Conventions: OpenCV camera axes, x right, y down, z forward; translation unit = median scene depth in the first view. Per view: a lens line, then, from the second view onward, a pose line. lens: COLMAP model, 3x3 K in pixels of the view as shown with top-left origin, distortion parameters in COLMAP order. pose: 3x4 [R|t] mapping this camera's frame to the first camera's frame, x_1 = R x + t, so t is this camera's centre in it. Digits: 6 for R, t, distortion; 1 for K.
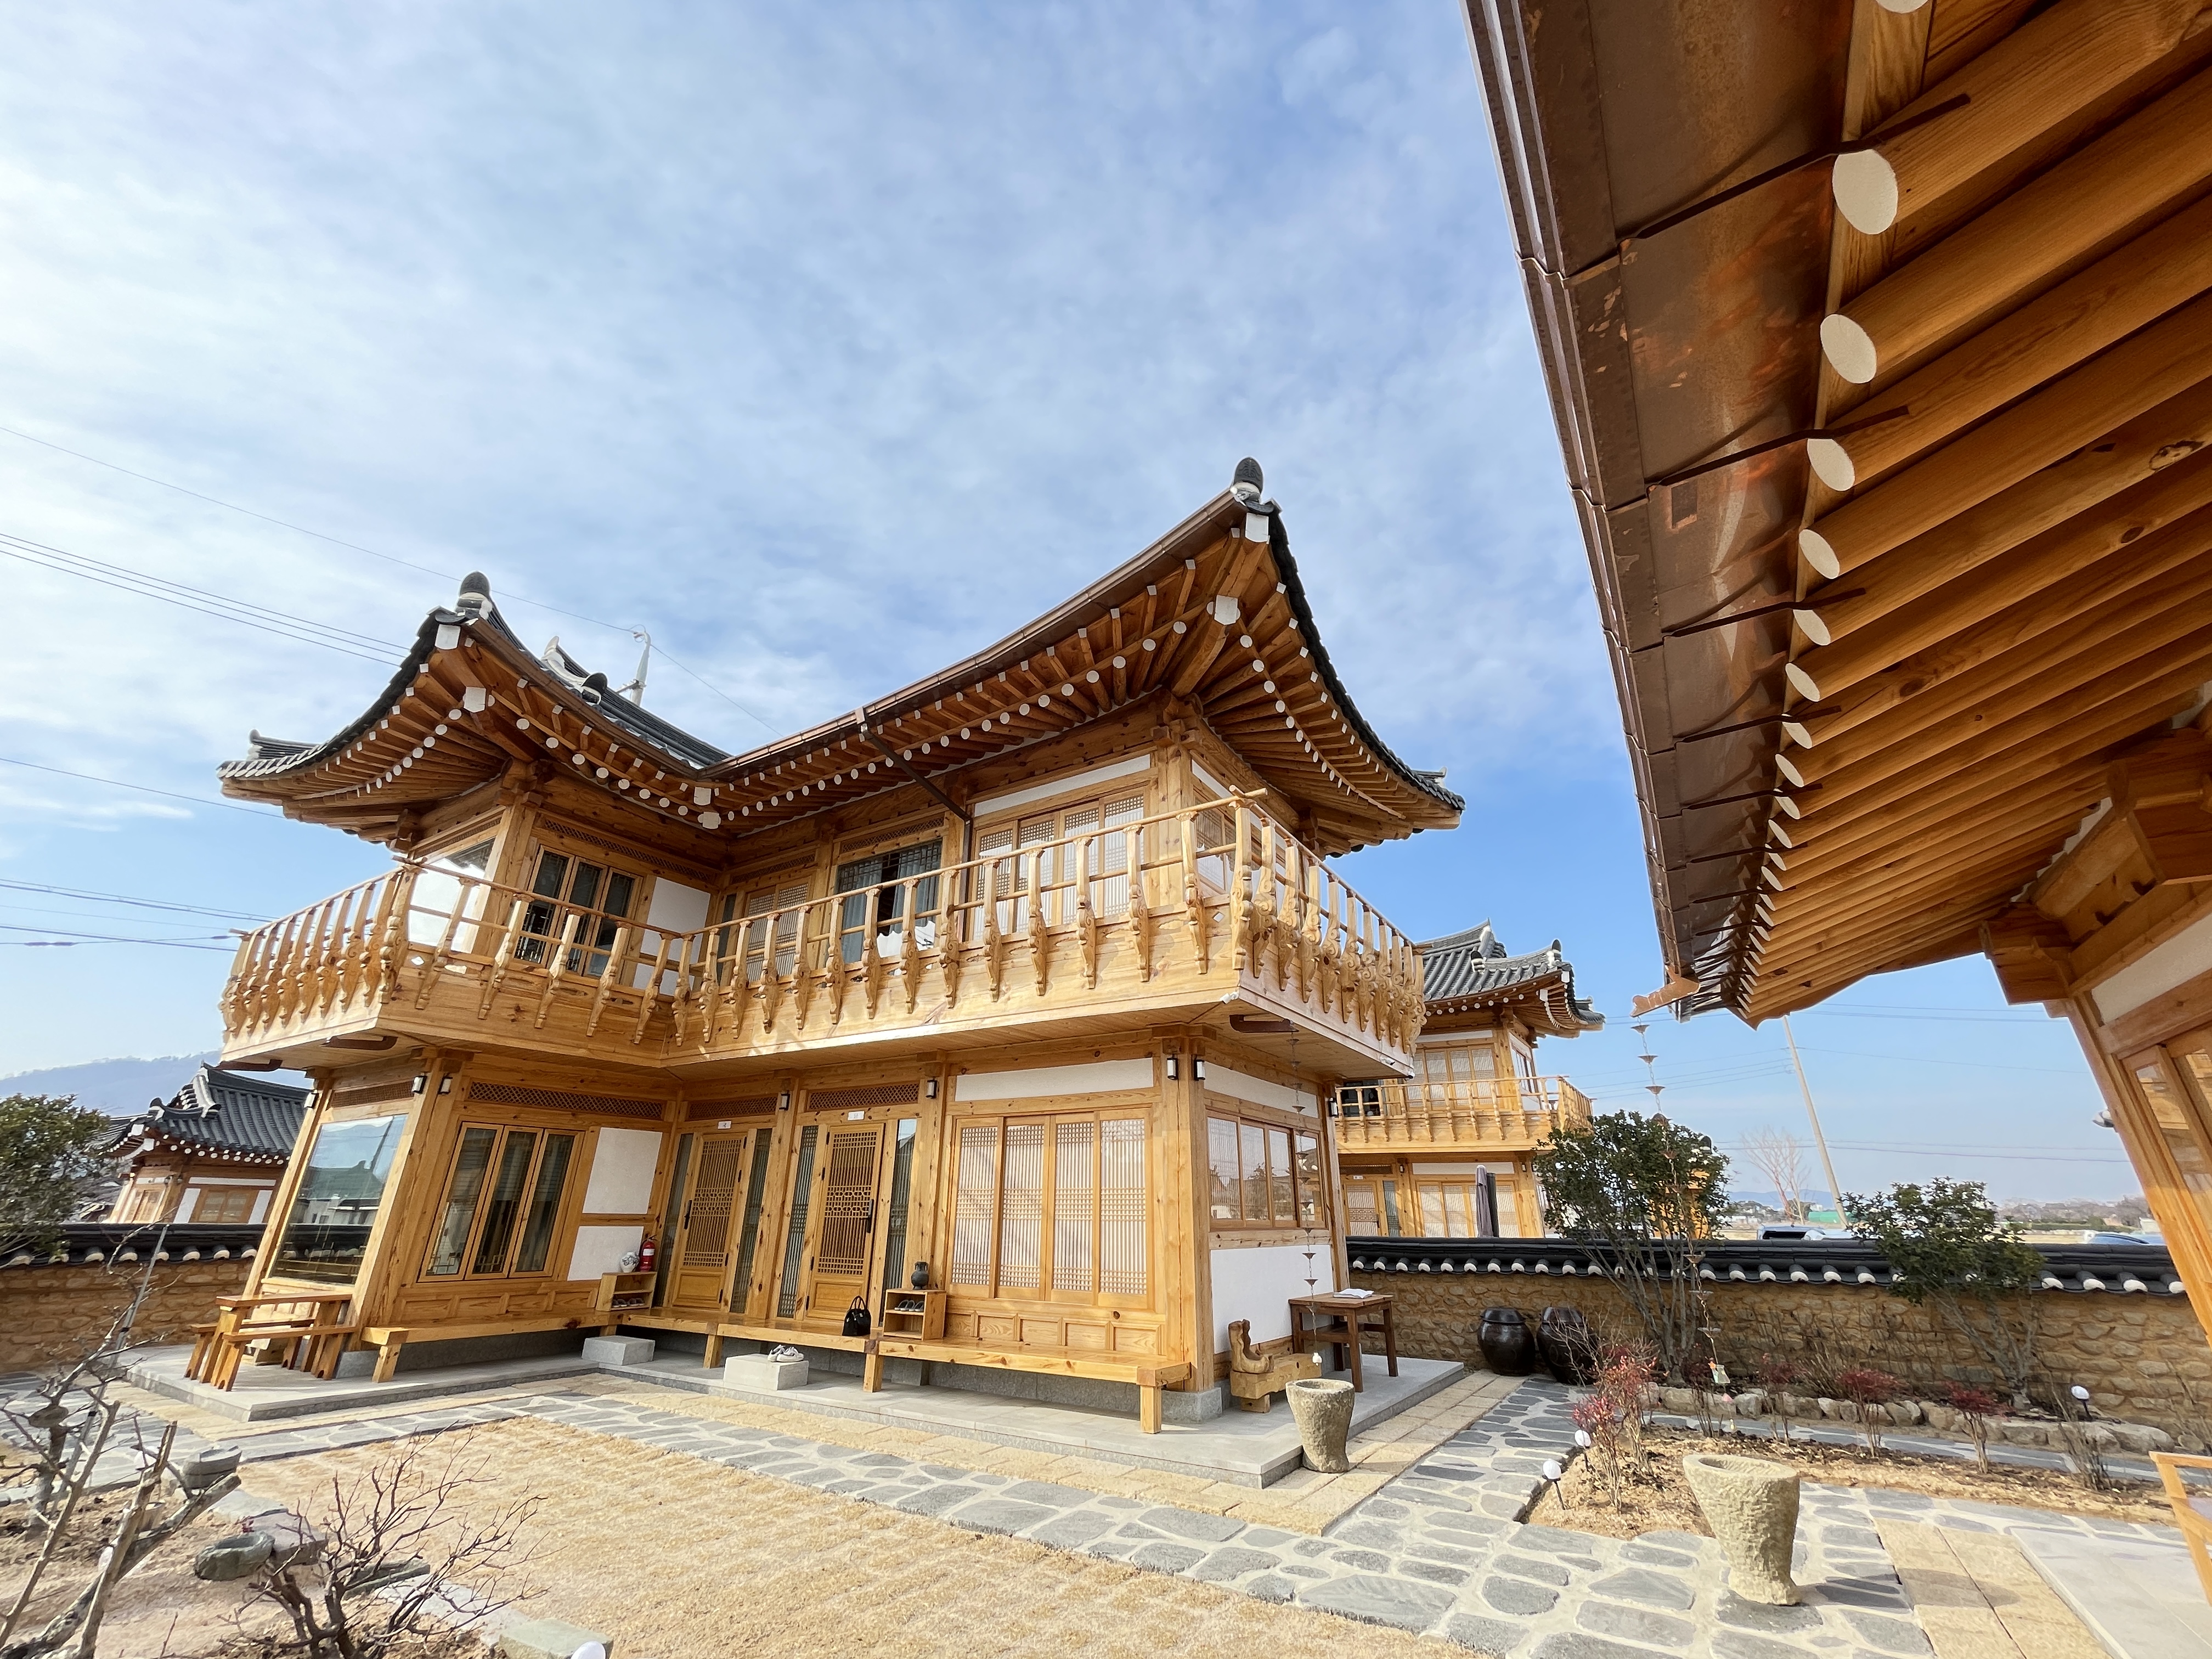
lens RADIAL K [[889.1, 0, 1106.0], [0, 889.1, 829.5], [0, 0, 1]] dist [-0.000505, 0.000175]
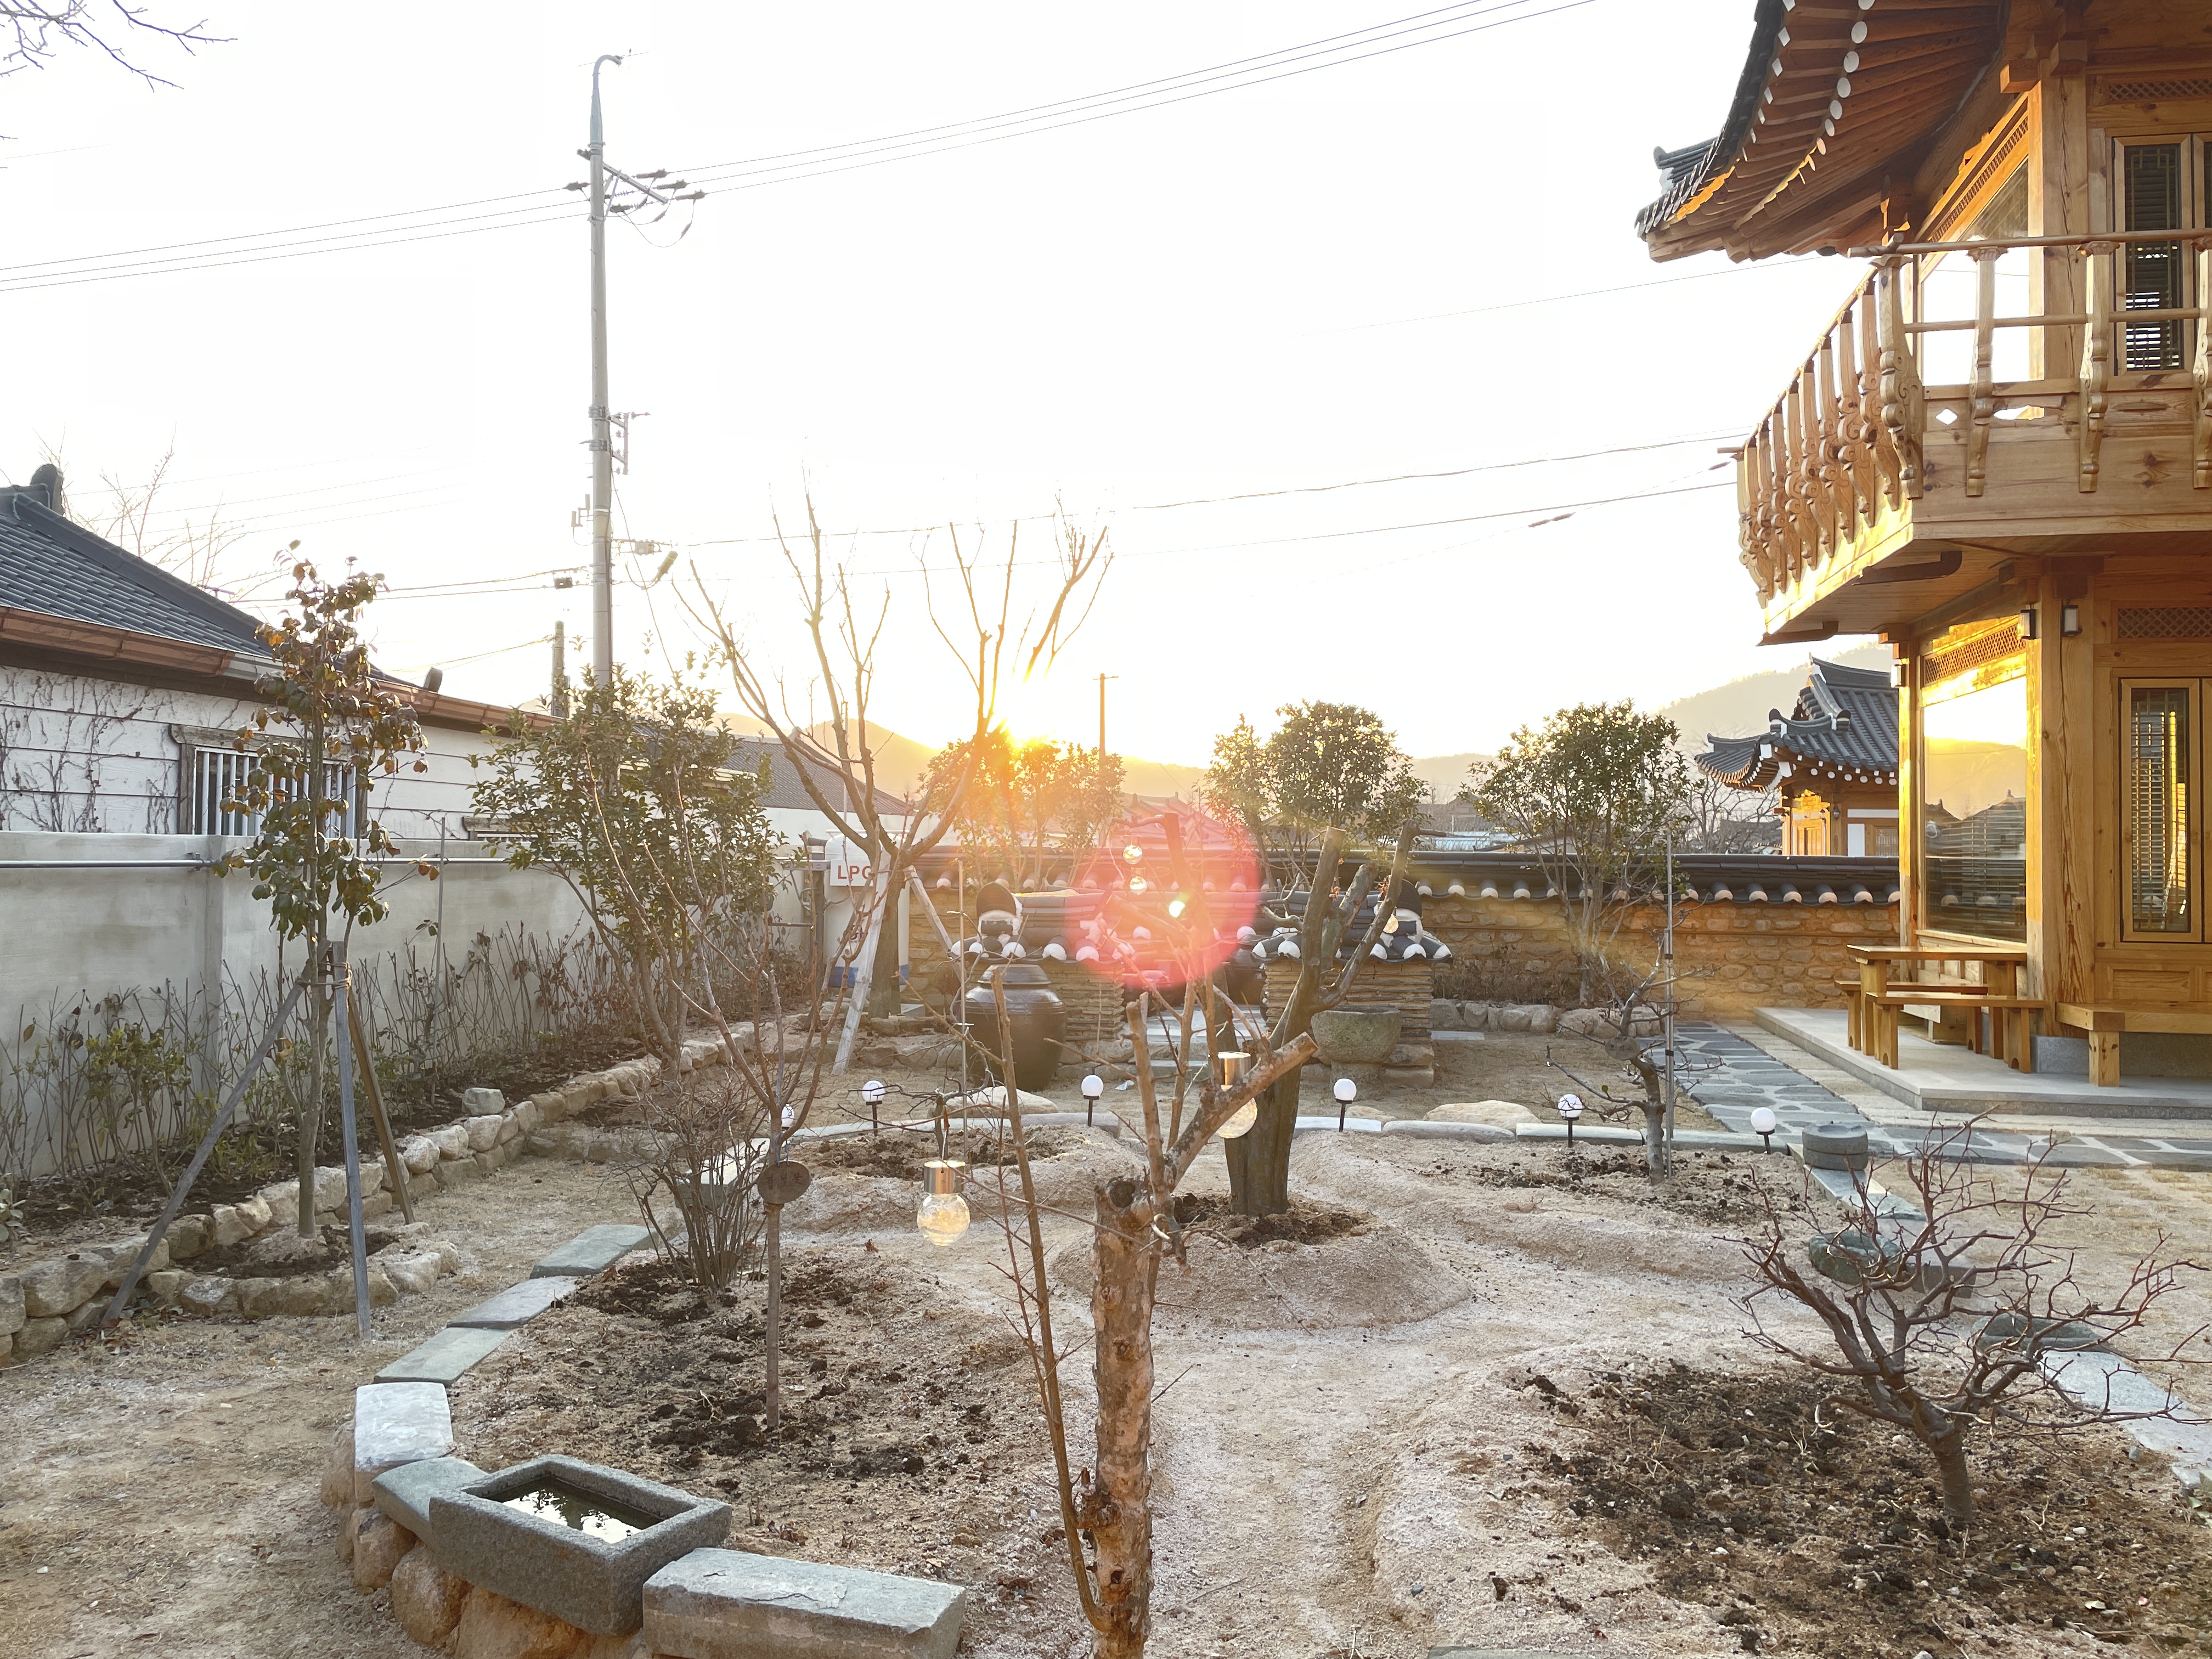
lens RADIAL K [[1677.8, 0, 1106.0], [0, 1677.8, 829.5], [0, 0, 1]] dist [0.007025, -0.001484]
pose [[0.358445, -0.021907, -0.933294, 0.018935], [0.370534, 0.920944, 0.120692, 0.060927], [0.856867, -0.389079, 0.338225, 0.082739]]
